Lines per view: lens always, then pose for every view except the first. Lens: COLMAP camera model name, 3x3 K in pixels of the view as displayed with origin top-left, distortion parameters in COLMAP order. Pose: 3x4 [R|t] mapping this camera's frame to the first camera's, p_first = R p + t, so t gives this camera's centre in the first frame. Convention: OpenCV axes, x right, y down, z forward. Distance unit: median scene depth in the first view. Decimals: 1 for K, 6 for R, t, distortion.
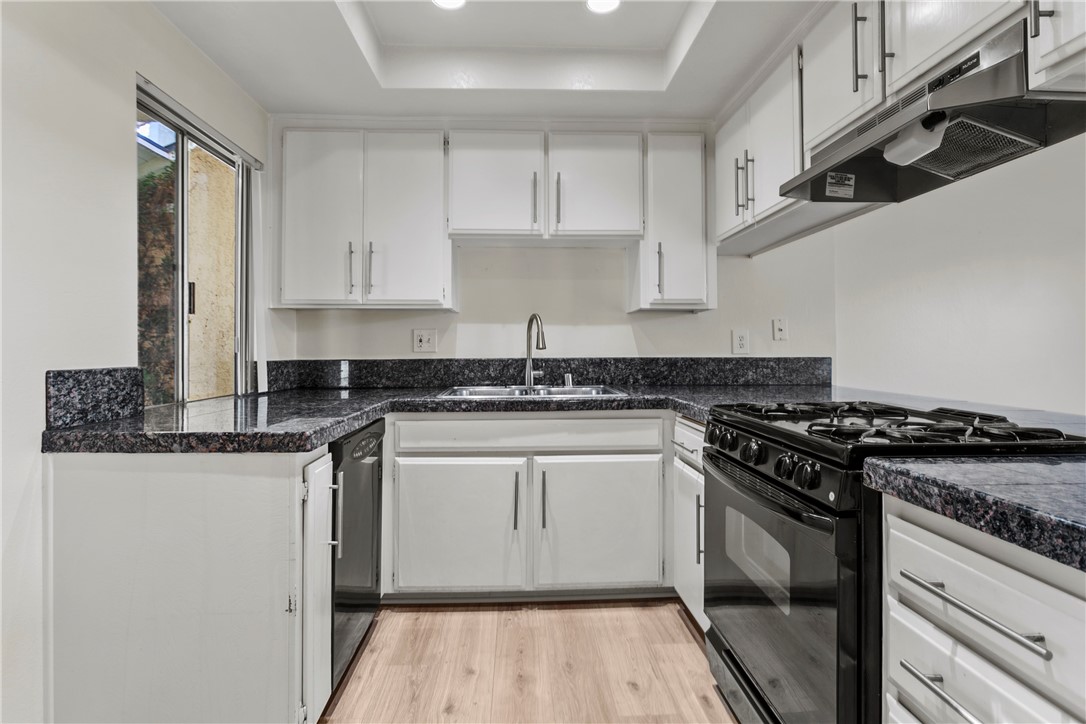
lens RADIAL K [[542.7, 0, 537.0], [0, 542.7, 345.3], [0, 0, 1]] dist [-0.004665, 0.000363]
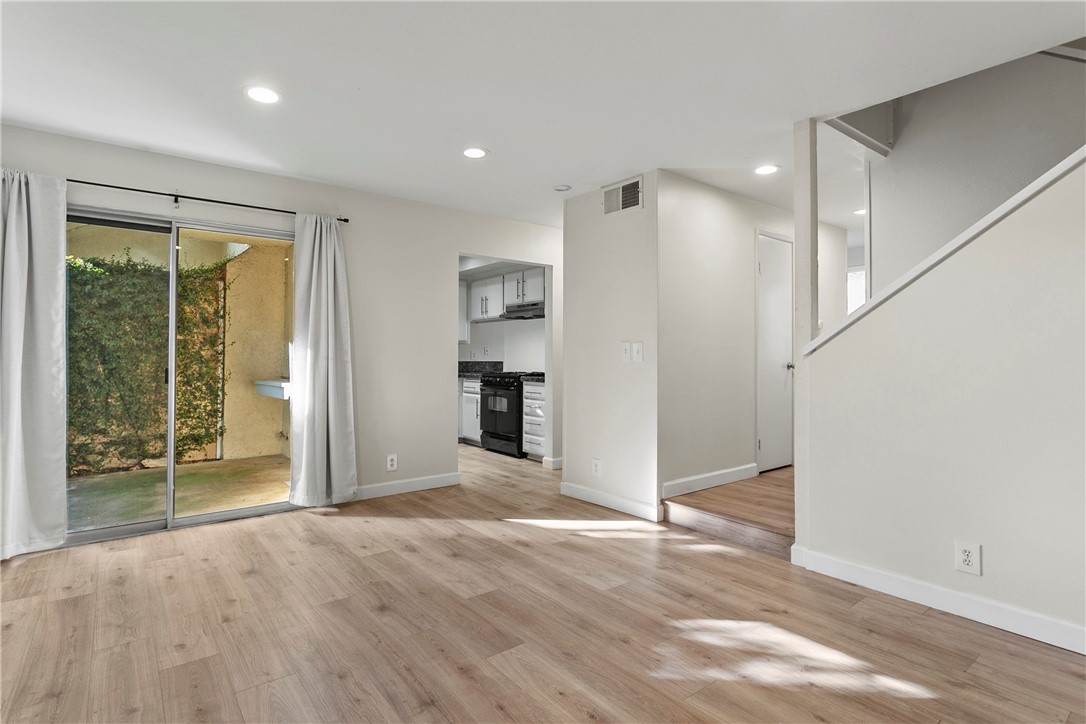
lens RADIAL K [[532.1, 0, 539.5], [0, 532.1, 328.7], [0, 0, 1]] dist [-0.007957, 0.001884]
pose [[0.809814, 0.034099, 0.585695, -0.990745], [-0.004168, 0.998619, -0.052377, -0.002618], [-0.586672, 0.039975, 0.808838, -1.437326]]
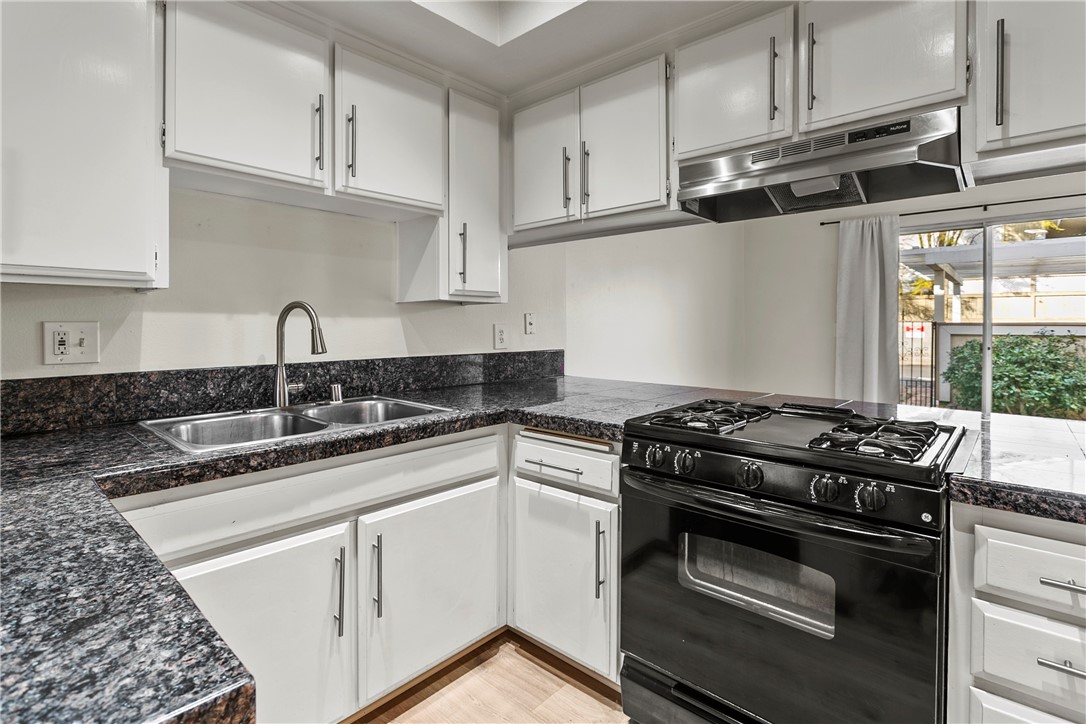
lens RADIAL K [[532.1, 0, 539.5], [0, 532.1, 328.7], [0, 0, 1]] dist [-0.007957, 0.001884]
pose [[0.707029, -0.002452, 0.707180, -0.270076], [-0.006952, 0.999922, 0.010418, -0.033492], [-0.707150, -0.012282, 0.706956, 0.319049]]
